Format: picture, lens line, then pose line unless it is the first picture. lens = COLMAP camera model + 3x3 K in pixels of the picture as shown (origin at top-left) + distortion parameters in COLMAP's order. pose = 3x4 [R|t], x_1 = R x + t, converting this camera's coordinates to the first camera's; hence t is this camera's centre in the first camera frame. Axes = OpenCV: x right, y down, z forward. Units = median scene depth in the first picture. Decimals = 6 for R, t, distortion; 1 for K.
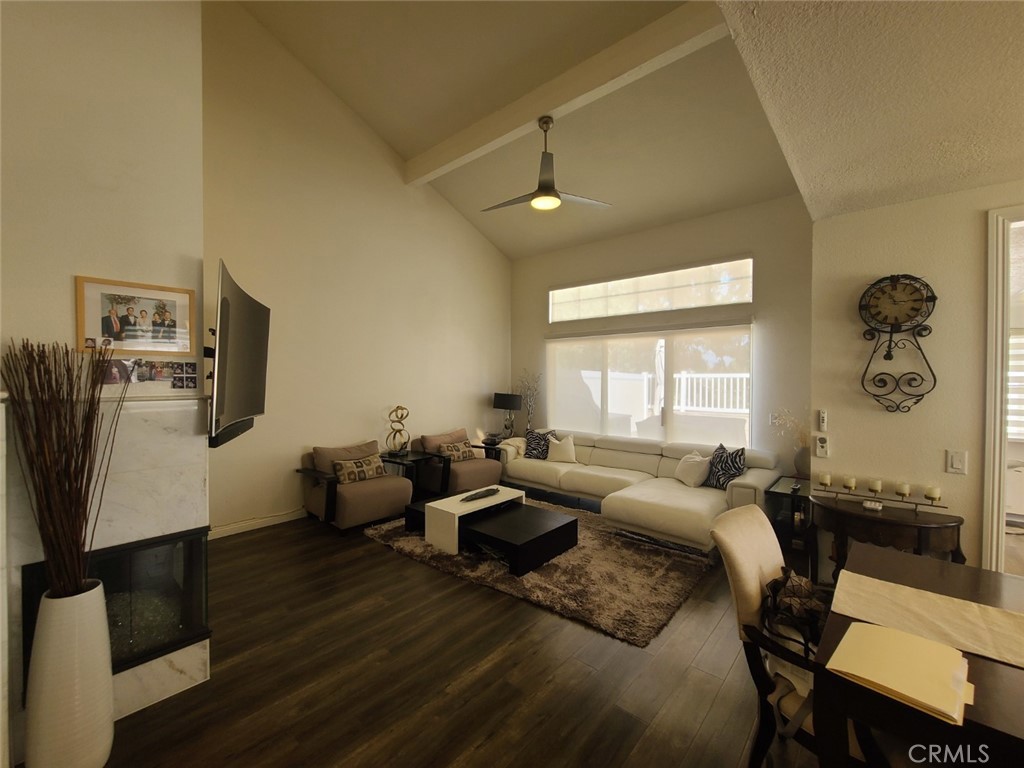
lens RADIAL K [[418.4, 0, 513.1], [0, 418.4, 382.4], [0, 0, 1]] dist [-0.003135, 0.000047]
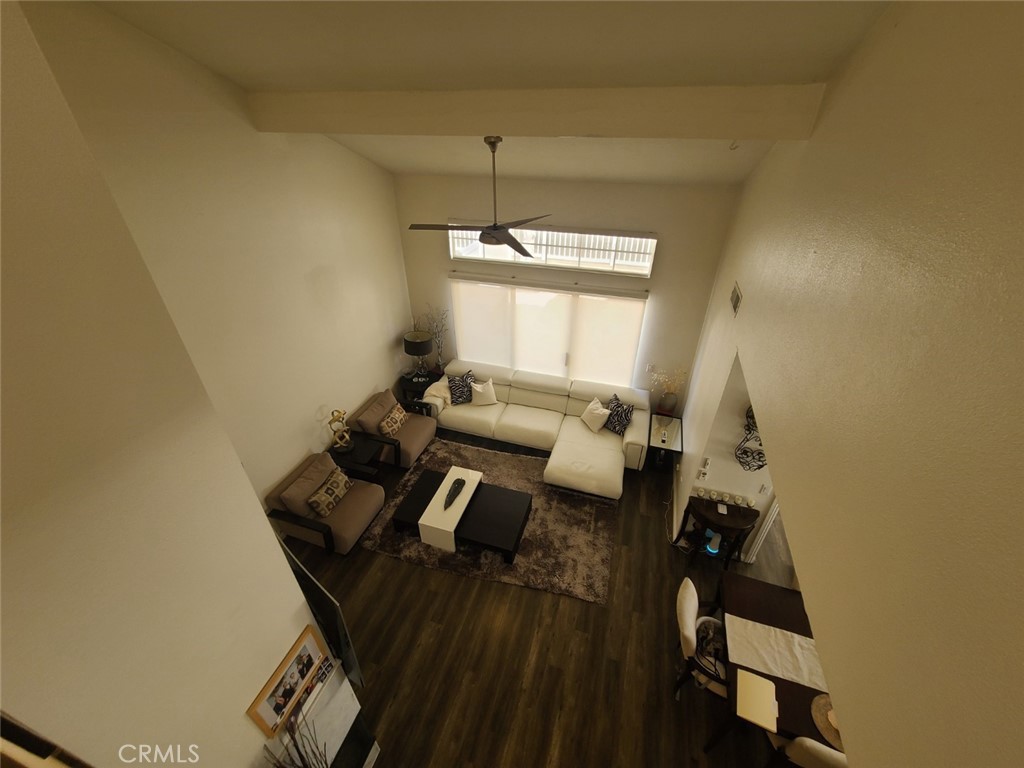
lens RADIAL K [[418.4, 0, 511.9], [0, 418.4, 380.1], [0, 0, 1]] dist [-0.003135, 0.000047]
pose [[0.917647, -0.216092, 0.333509, -0.263476], [0.007289, 0.848245, 0.529553, -0.671211], [-0.397330, -0.483512, 0.779965, 0.136988]]
